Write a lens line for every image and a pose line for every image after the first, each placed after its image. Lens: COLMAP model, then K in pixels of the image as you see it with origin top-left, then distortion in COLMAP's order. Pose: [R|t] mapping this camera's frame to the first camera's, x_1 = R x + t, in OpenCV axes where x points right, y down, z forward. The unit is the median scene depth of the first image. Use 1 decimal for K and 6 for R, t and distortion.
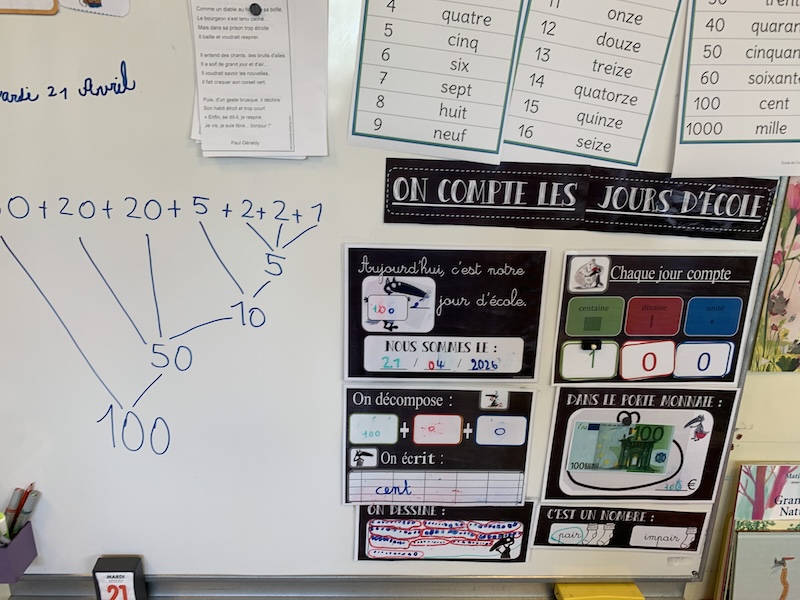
lens RADIAL K [[593.2, 0, 400.0], [0, 593.2, 300.0], [0, 0, 1]] dist [-0.003037, -0.025249]
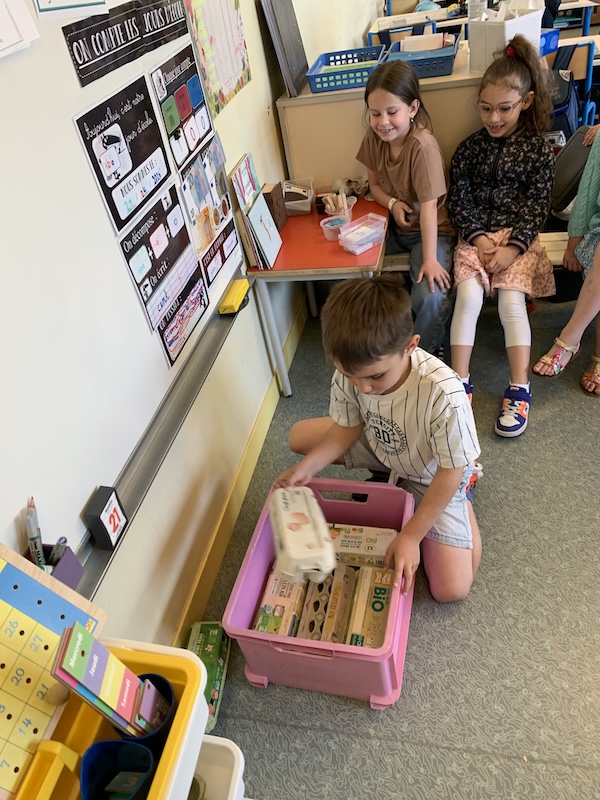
lens RADIAL K [[593.2, 0, 300.0], [0, 593.2, 400.0], [0, 0, 1]] dist [-0.003037, -0.025249]
pose [[0.225645, -0.675925, 0.701577, -1.131979], [0.408244, 0.719474, 0.561866, -0.160076], [-0.884546, 0.159632, 0.438288, 0.193551]]
